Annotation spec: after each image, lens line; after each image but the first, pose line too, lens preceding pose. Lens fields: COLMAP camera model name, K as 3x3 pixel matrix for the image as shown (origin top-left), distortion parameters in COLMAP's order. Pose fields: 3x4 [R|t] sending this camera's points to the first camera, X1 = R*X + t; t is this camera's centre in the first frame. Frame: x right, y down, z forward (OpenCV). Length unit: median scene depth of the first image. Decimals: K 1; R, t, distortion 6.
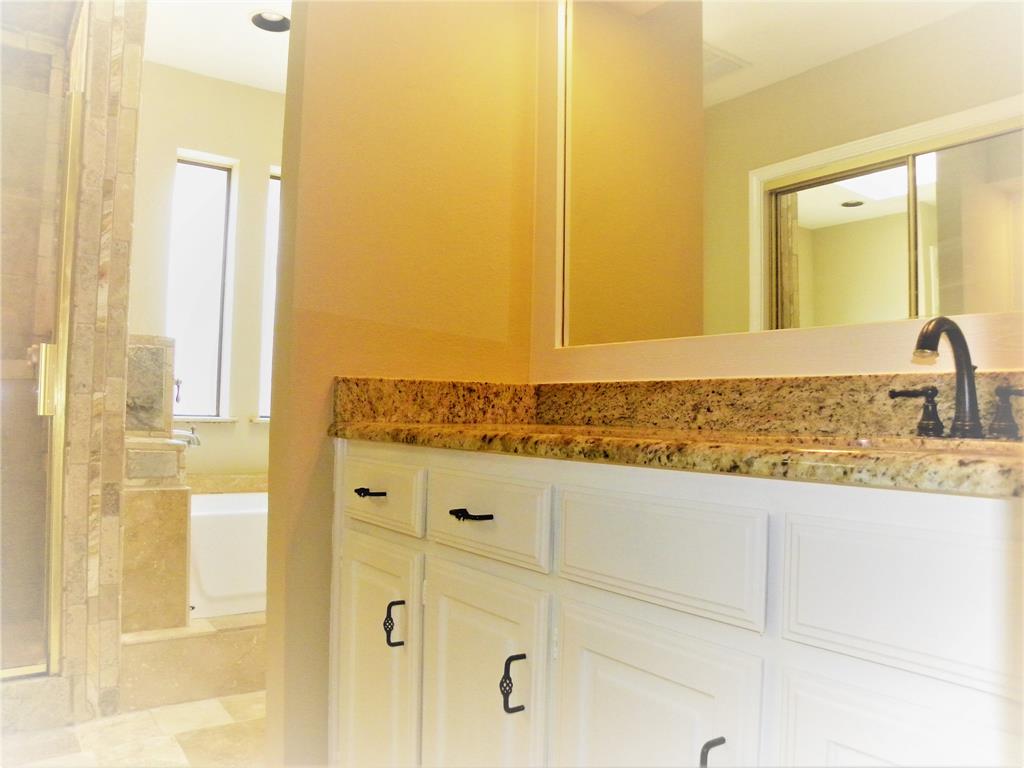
lens RADIAL K [[775.4, 0, 512.0], [0, 775.4, 384.0], [0, 0, 1]] dist [-0.148059, 0.090041]
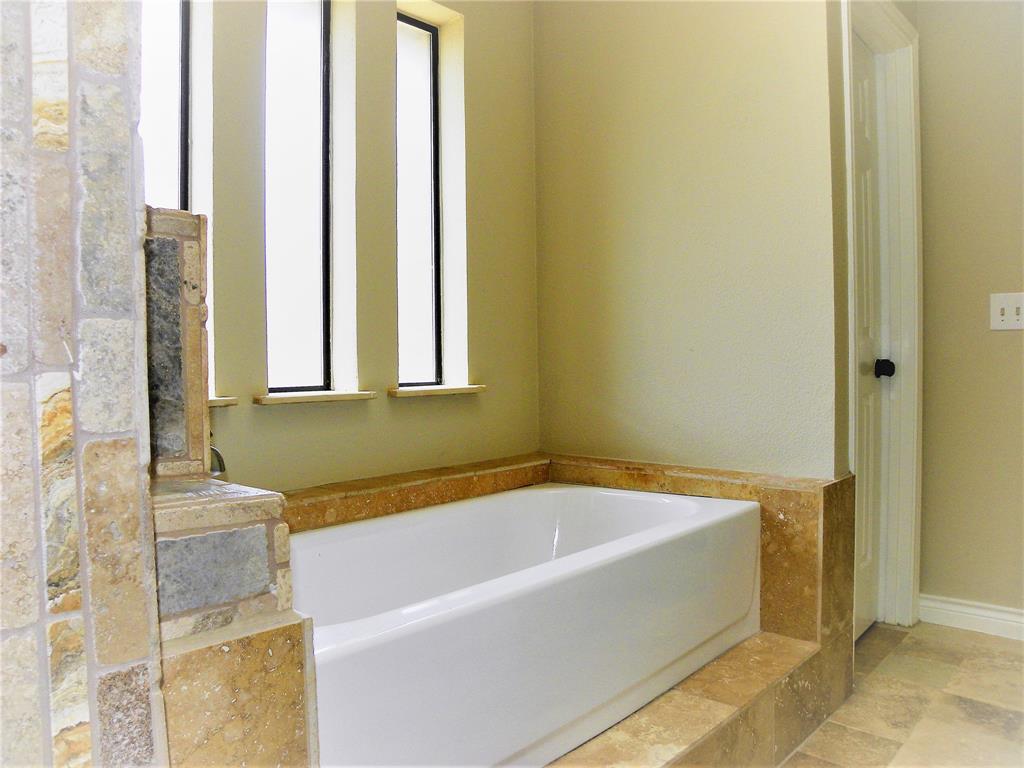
lens RADIAL K [[775.4, 0, 512.0], [0, 775.4, 384.0], [0, 0, 1]] dist [-0.148059, 0.090041]
pose [[0.977071, -0.038009, 0.209494, -0.439754], [0.022724, 0.996932, 0.074896, -0.000887], [-0.211698, -0.068418, 0.974937, 0.683787]]
